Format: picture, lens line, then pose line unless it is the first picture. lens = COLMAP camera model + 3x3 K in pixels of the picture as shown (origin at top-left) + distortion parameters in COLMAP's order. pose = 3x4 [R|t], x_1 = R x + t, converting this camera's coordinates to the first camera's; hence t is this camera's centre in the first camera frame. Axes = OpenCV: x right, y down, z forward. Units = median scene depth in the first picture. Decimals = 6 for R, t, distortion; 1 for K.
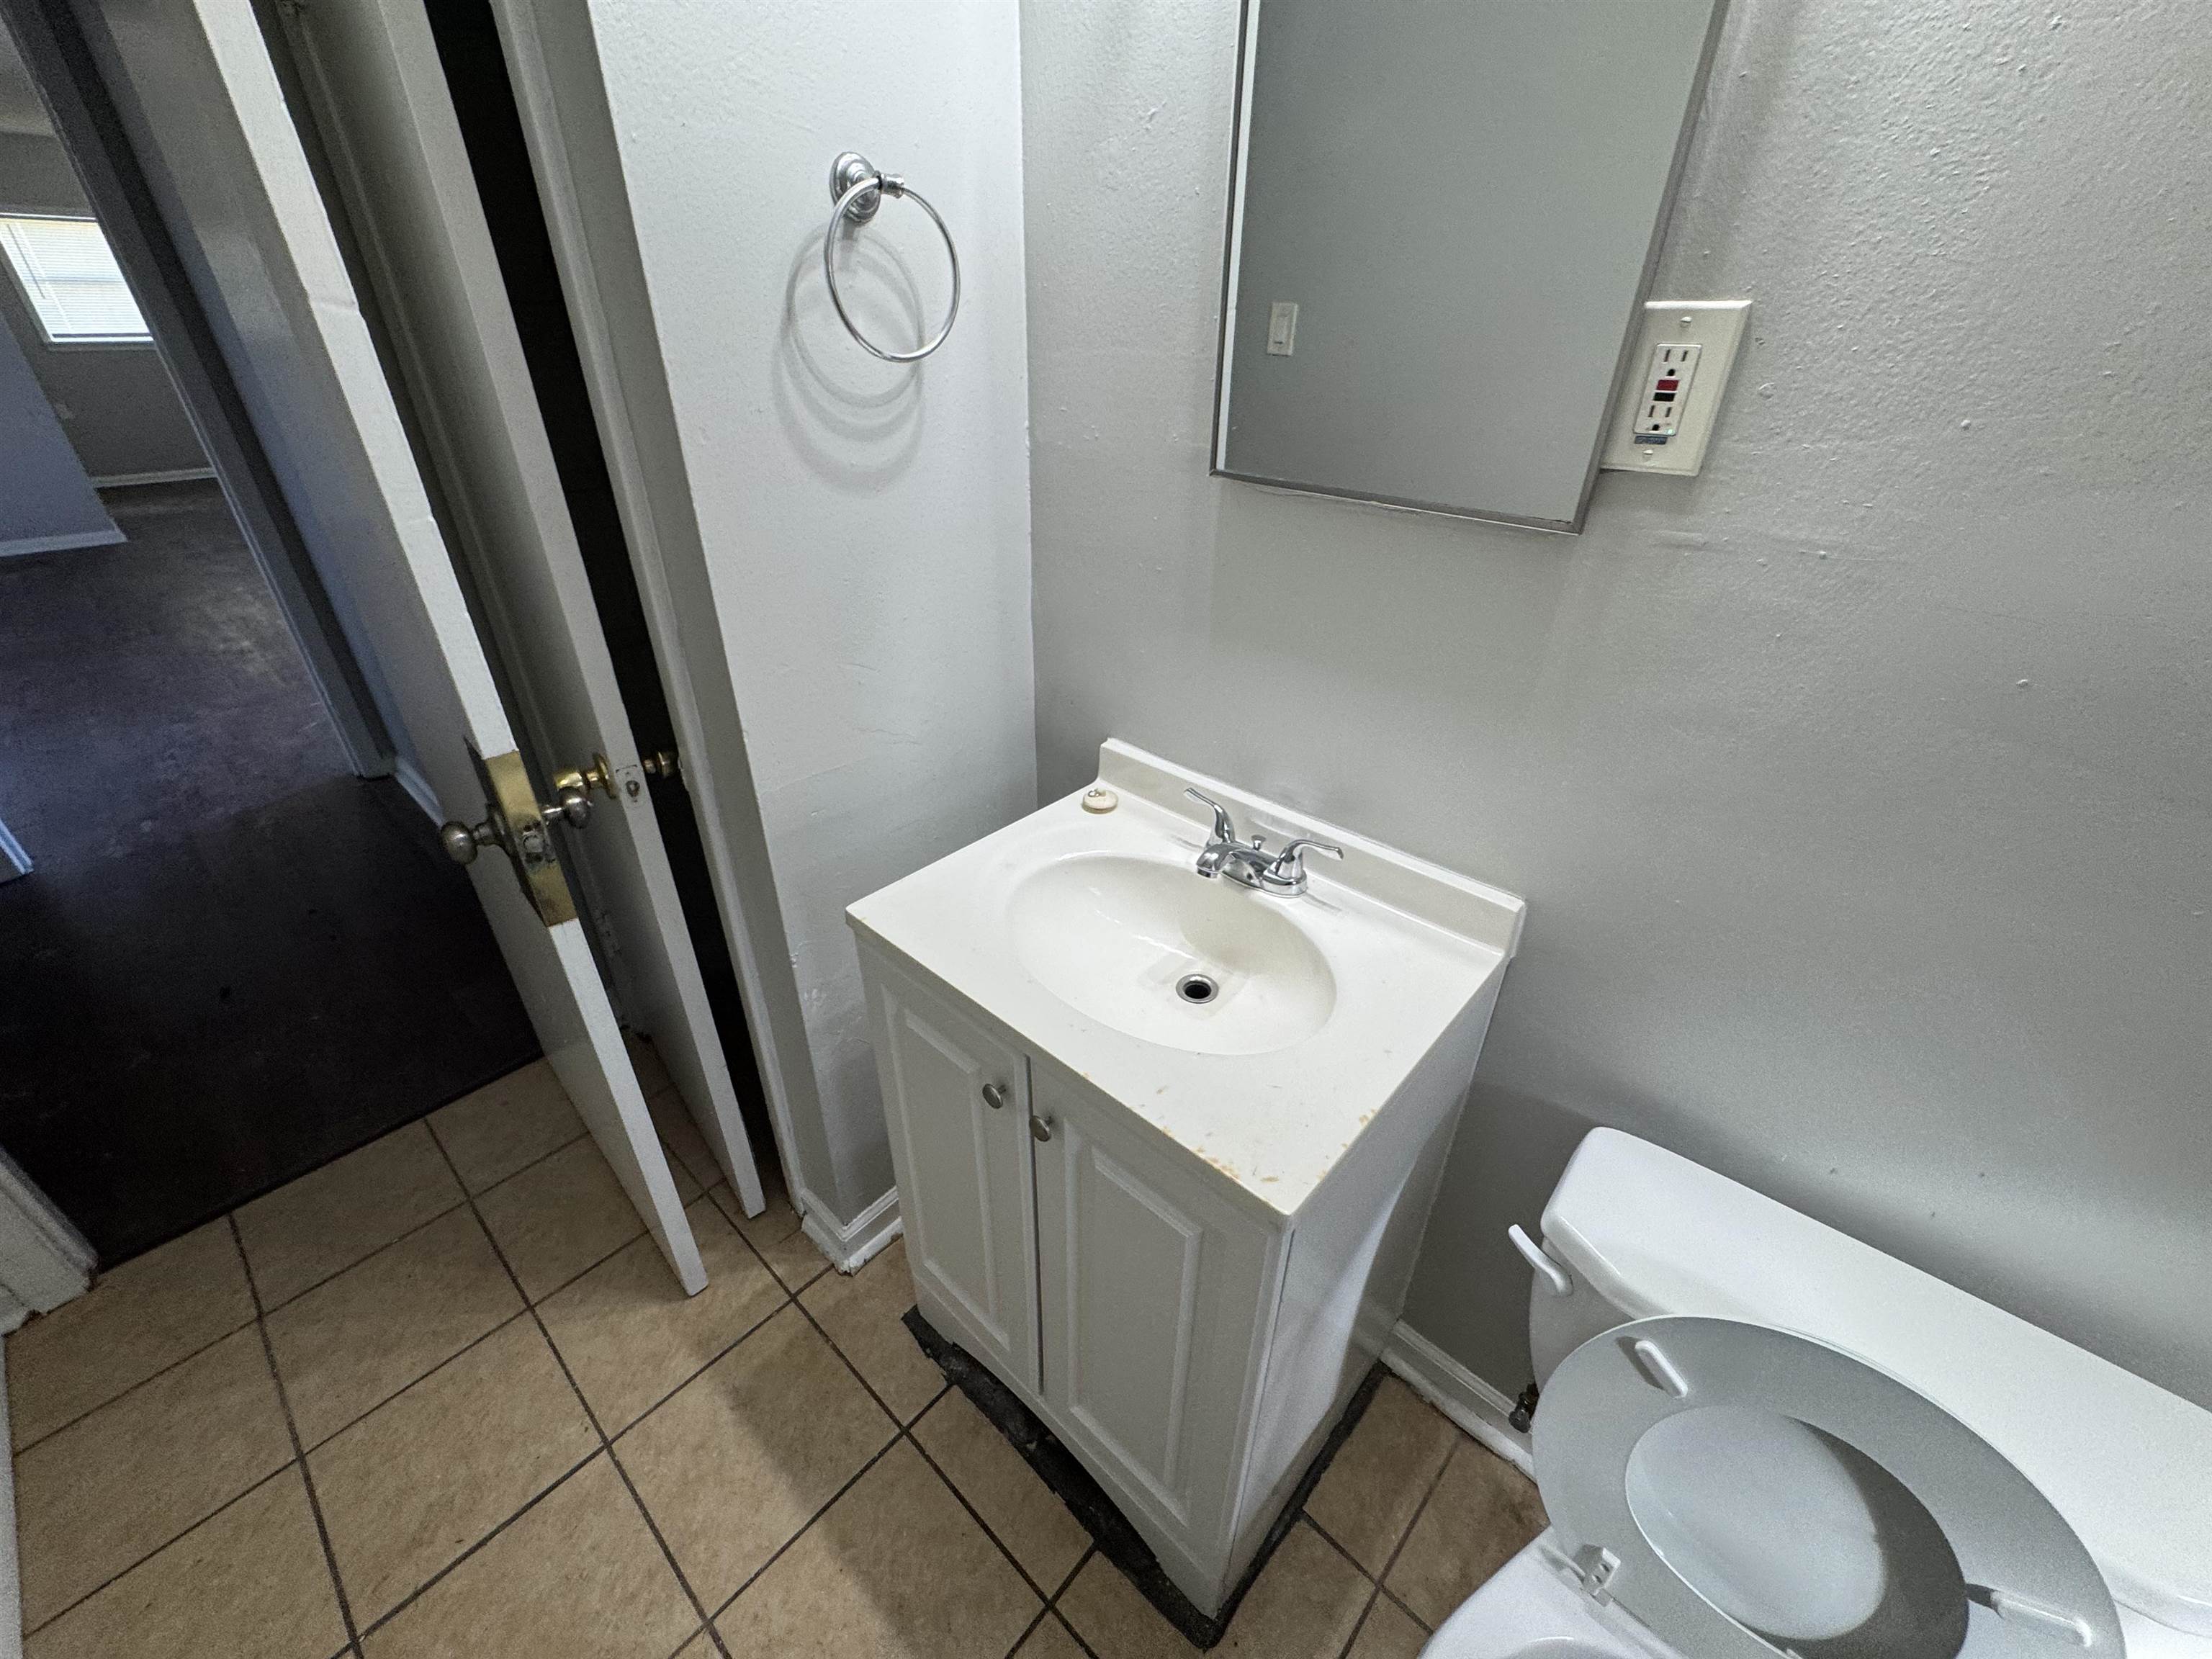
lens RADIAL K [[884.9, 0, 1117.8], [0, 884.9, 832.4], [0, 0, 1]] dist [-0.003180, 0.000474]
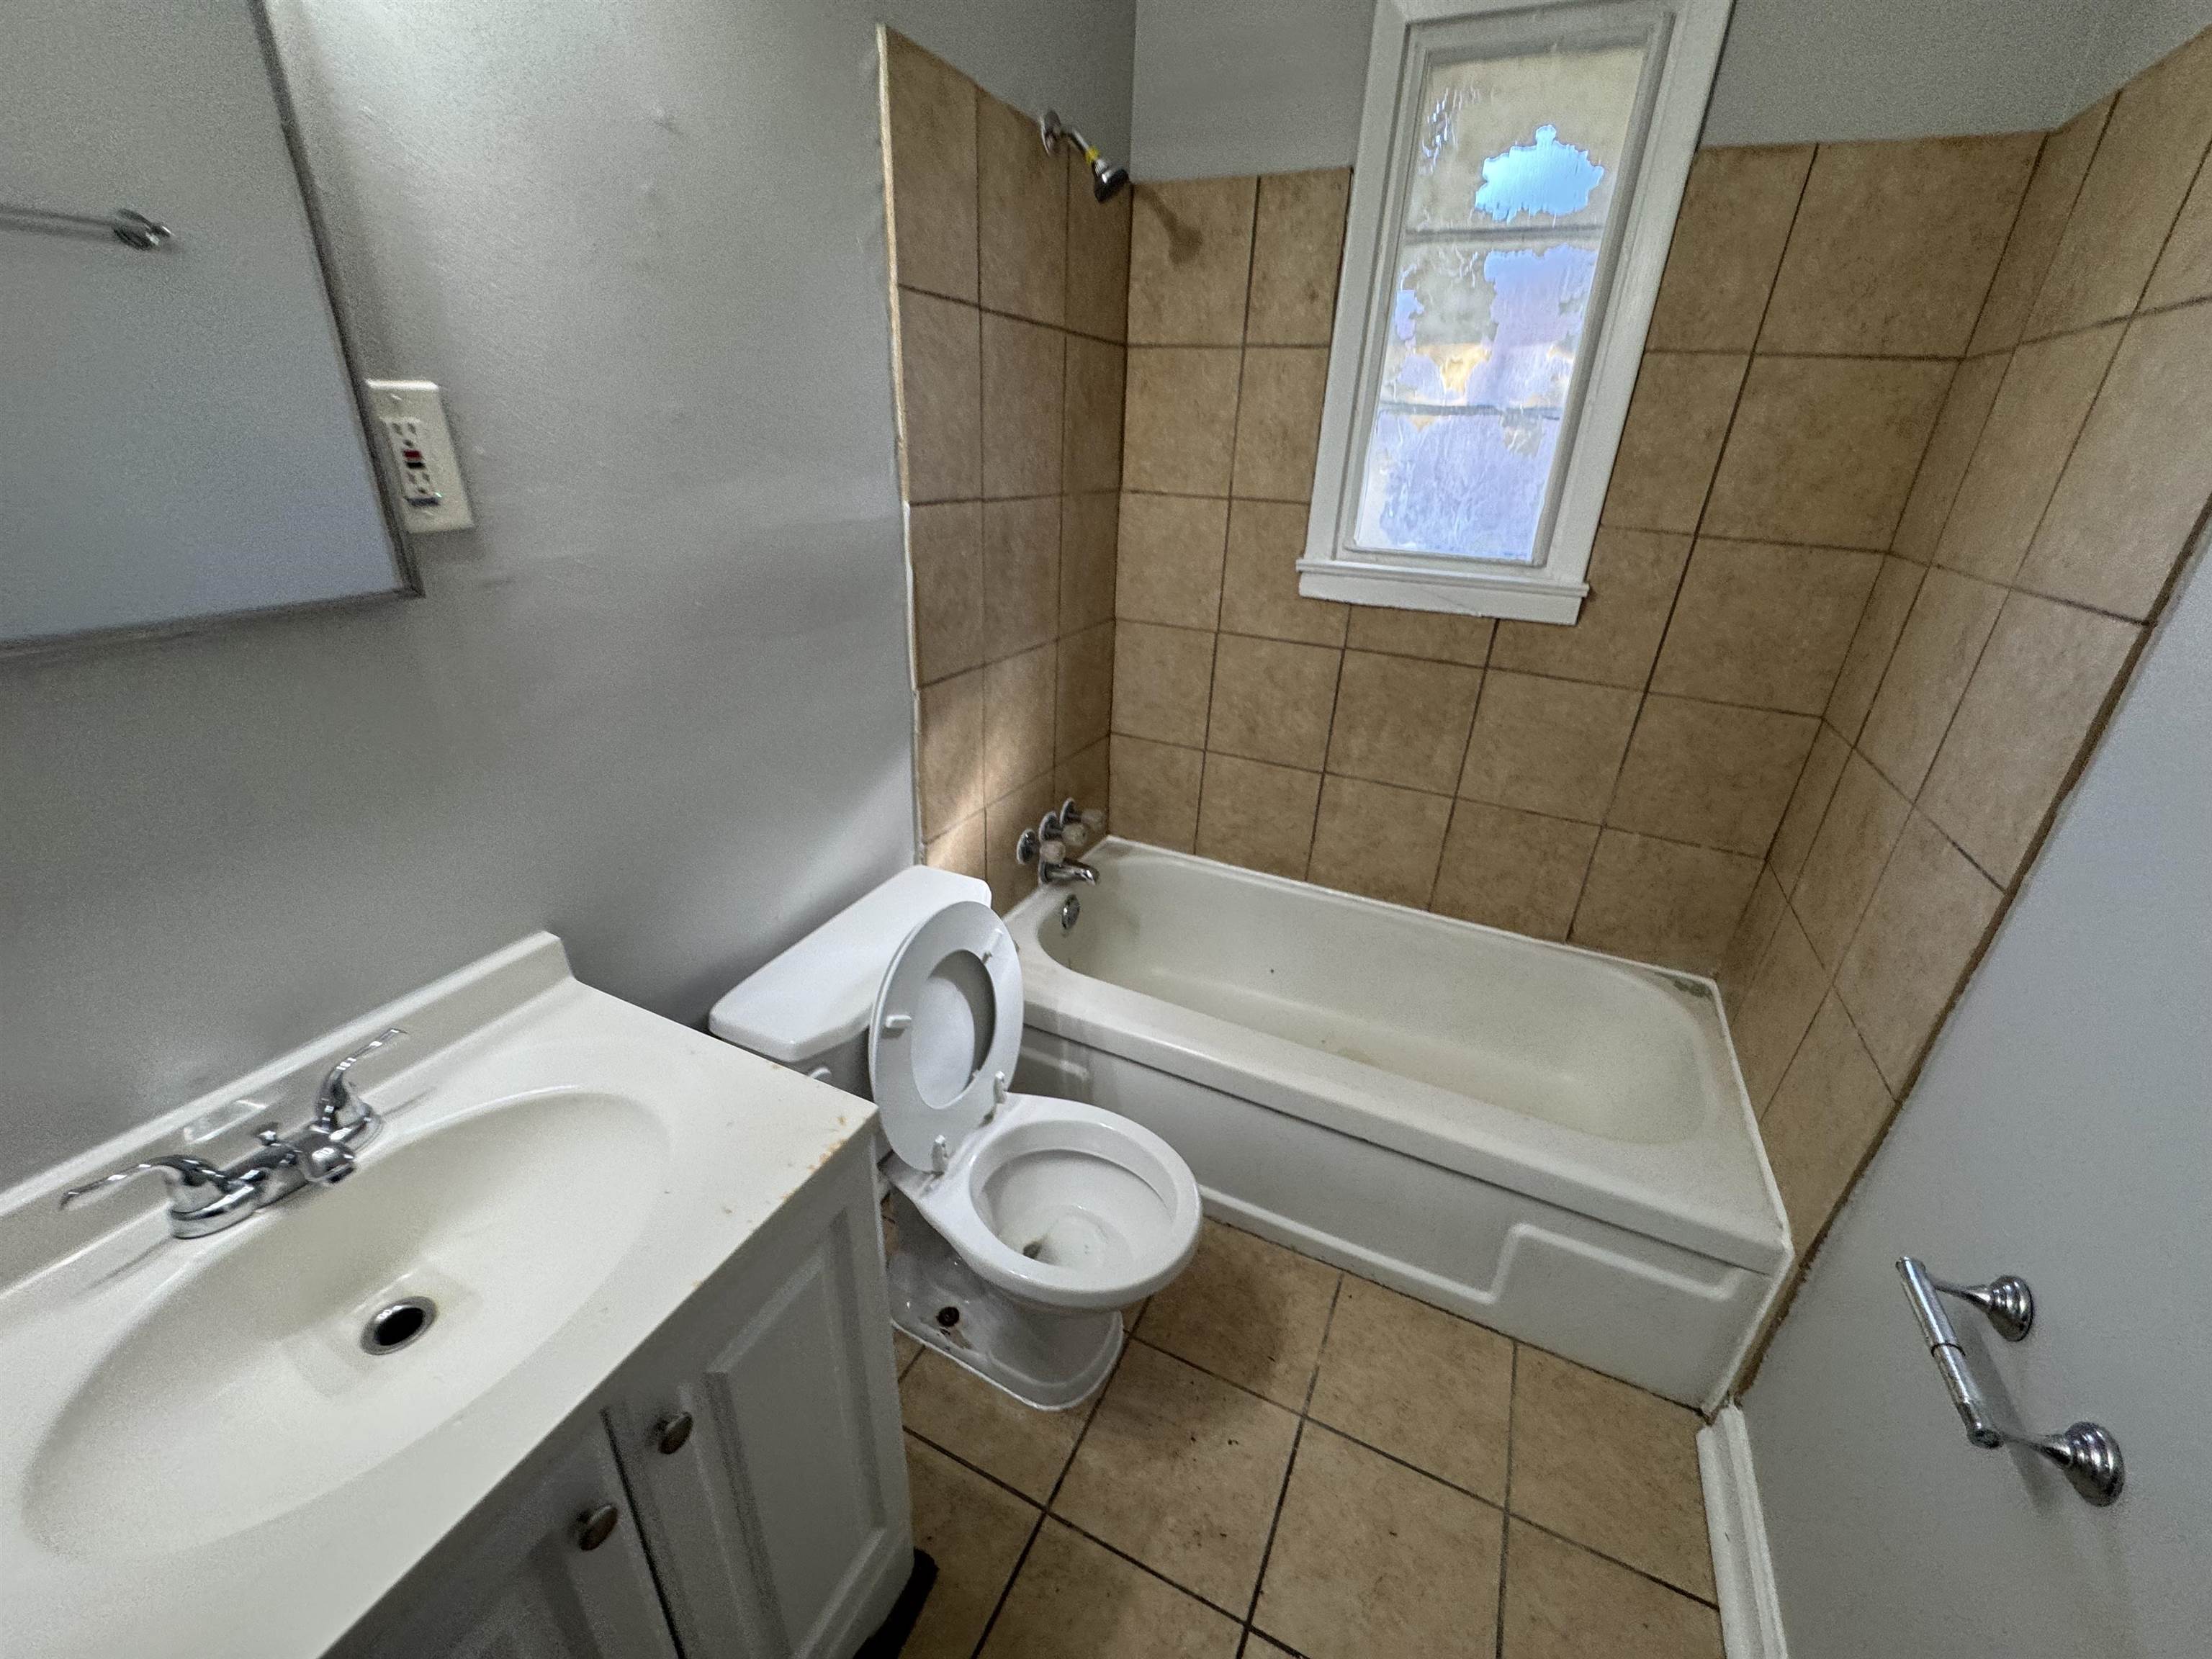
lens RADIAL K [[884.9, 0, 1094.5], [0, 884.9, 831.1], [0, 0, 1]] dist [-0.003180, 0.000474]
pose [[-0.276408, -0.424761, 0.862077, -0.609482], [0.452980, 0.733549, 0.506671, -0.261527], [-0.847590, 0.530551, -0.010351, 0.420155]]
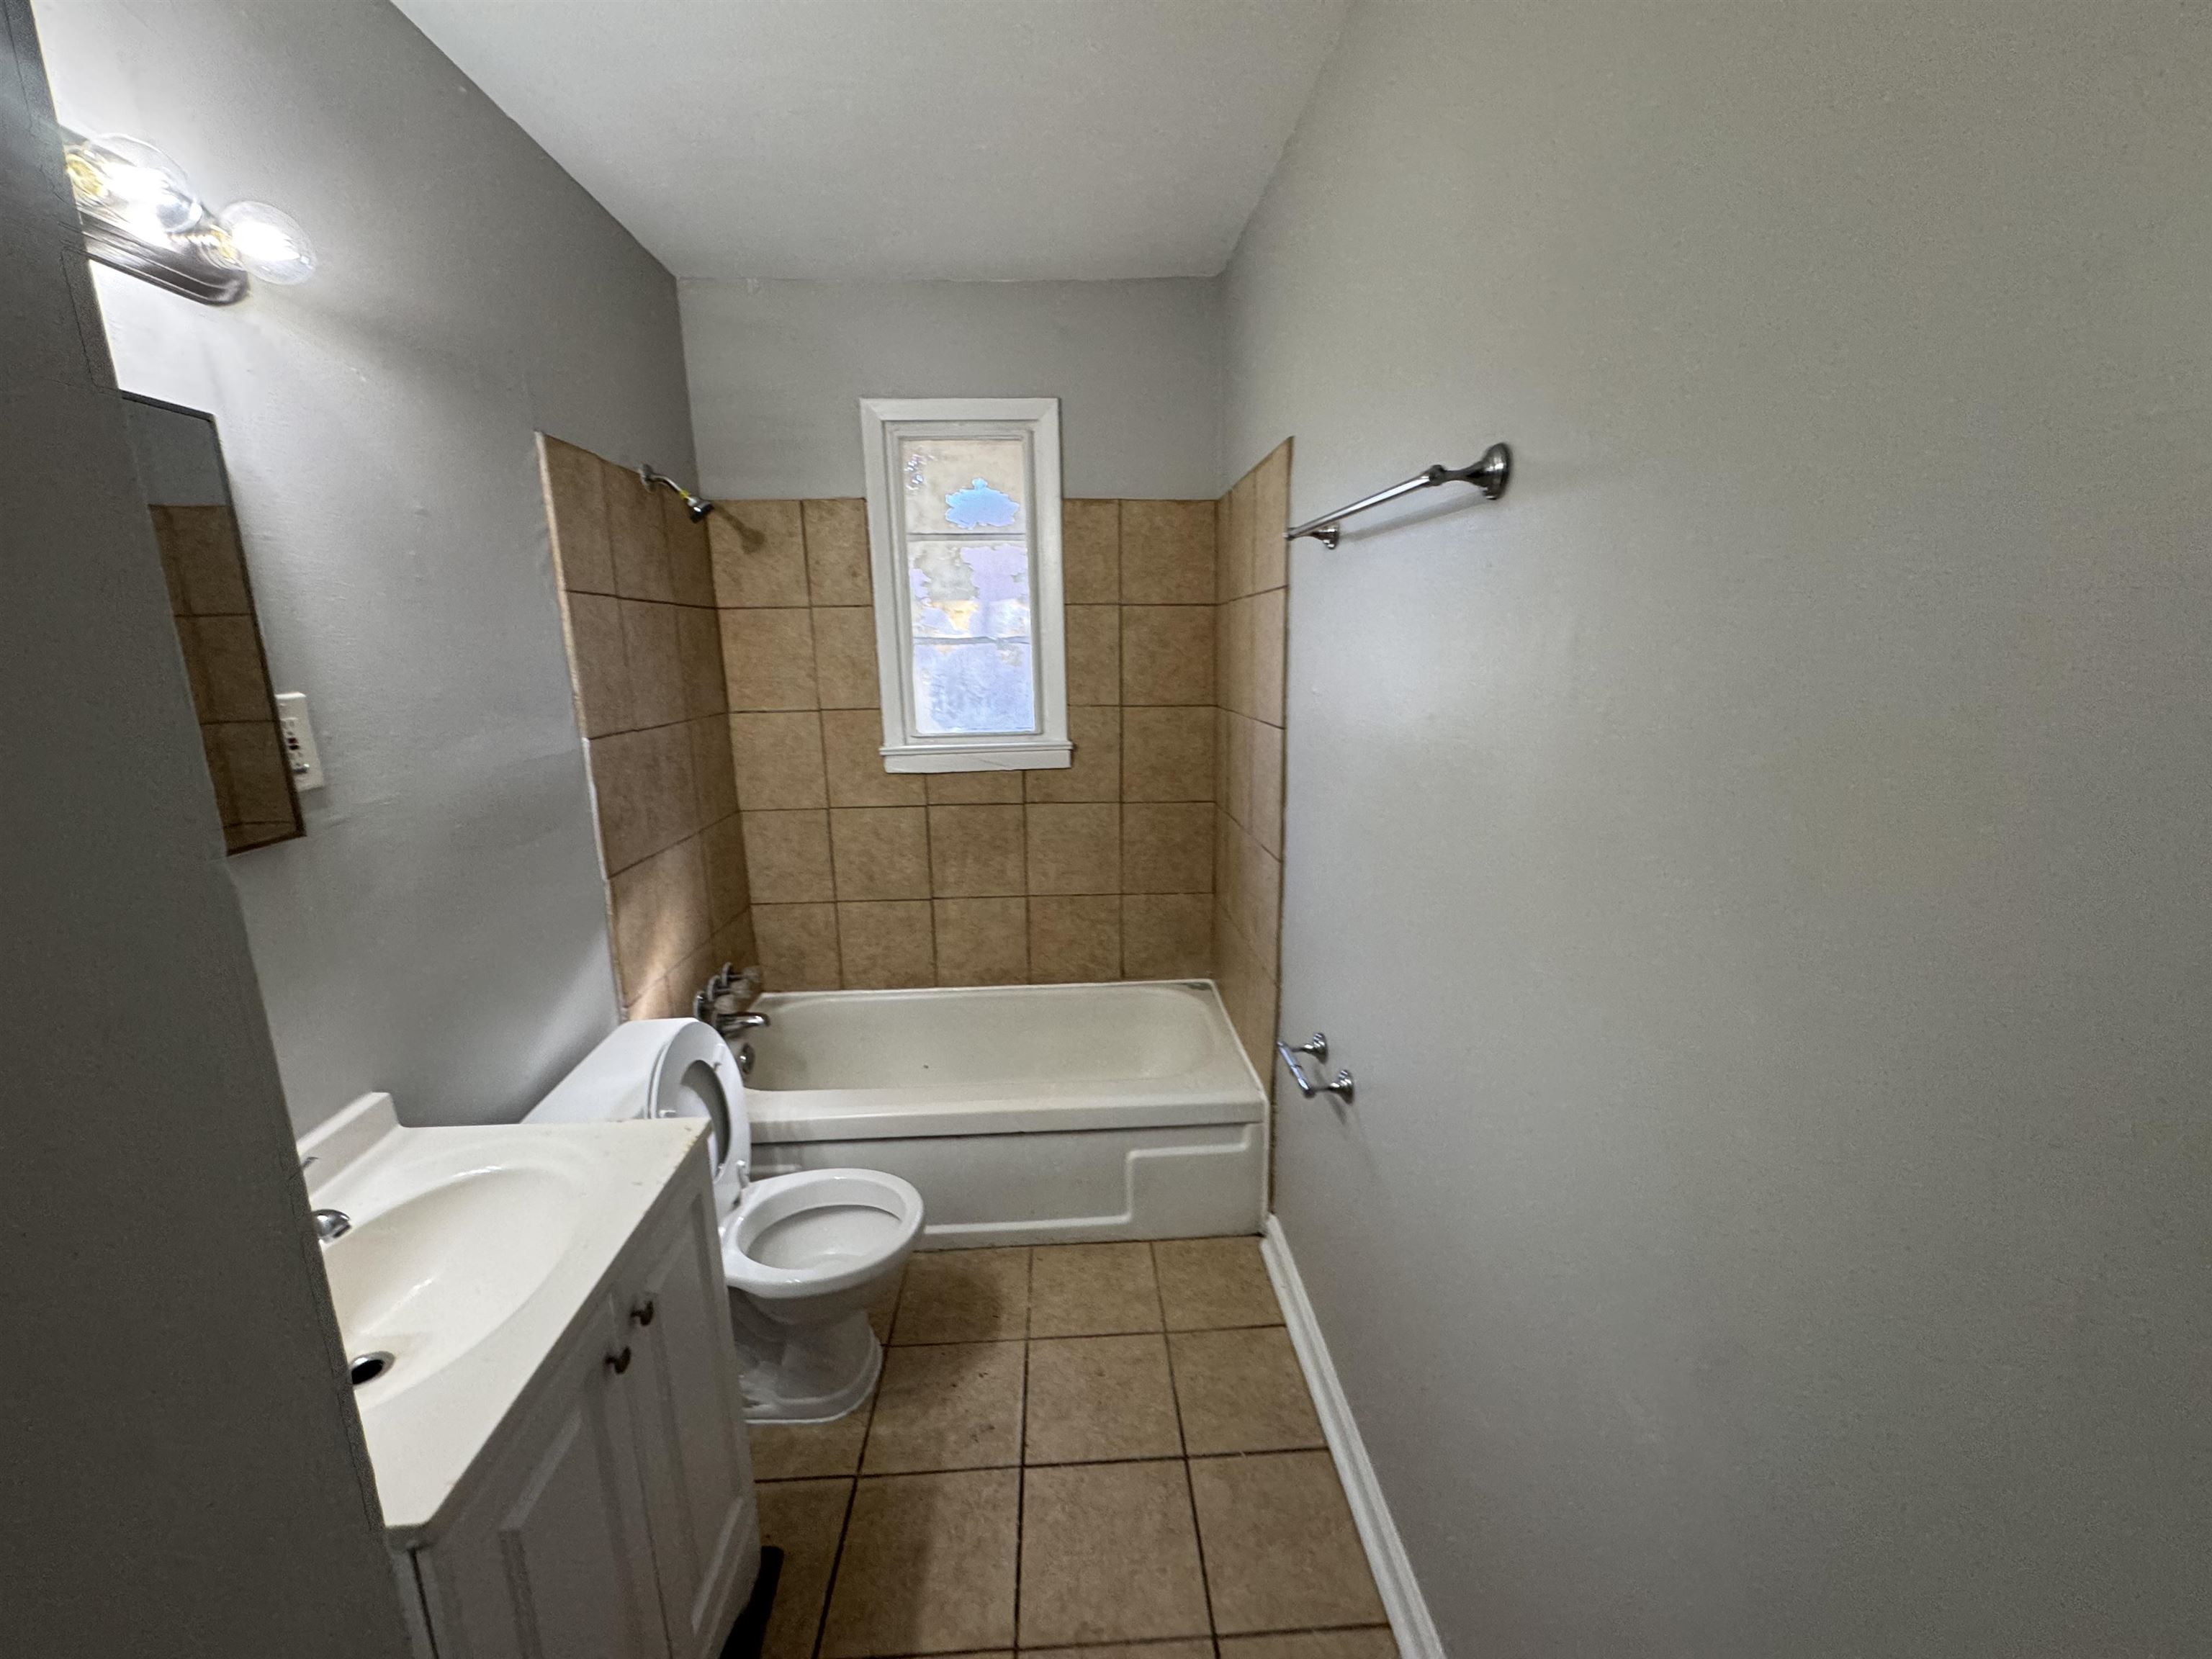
lens RADIAL K [[884.9, 0, 1105.8], [0, 884.9, 839.9], [0, 0, 1]] dist [-0.003180, 0.000474]
pose [[-0.710381, -0.163470, 0.684570, -1.223955], [0.362570, 0.748665, 0.555016, -0.571012], [-0.603242, 0.642478, -0.472569, 0.771944]]
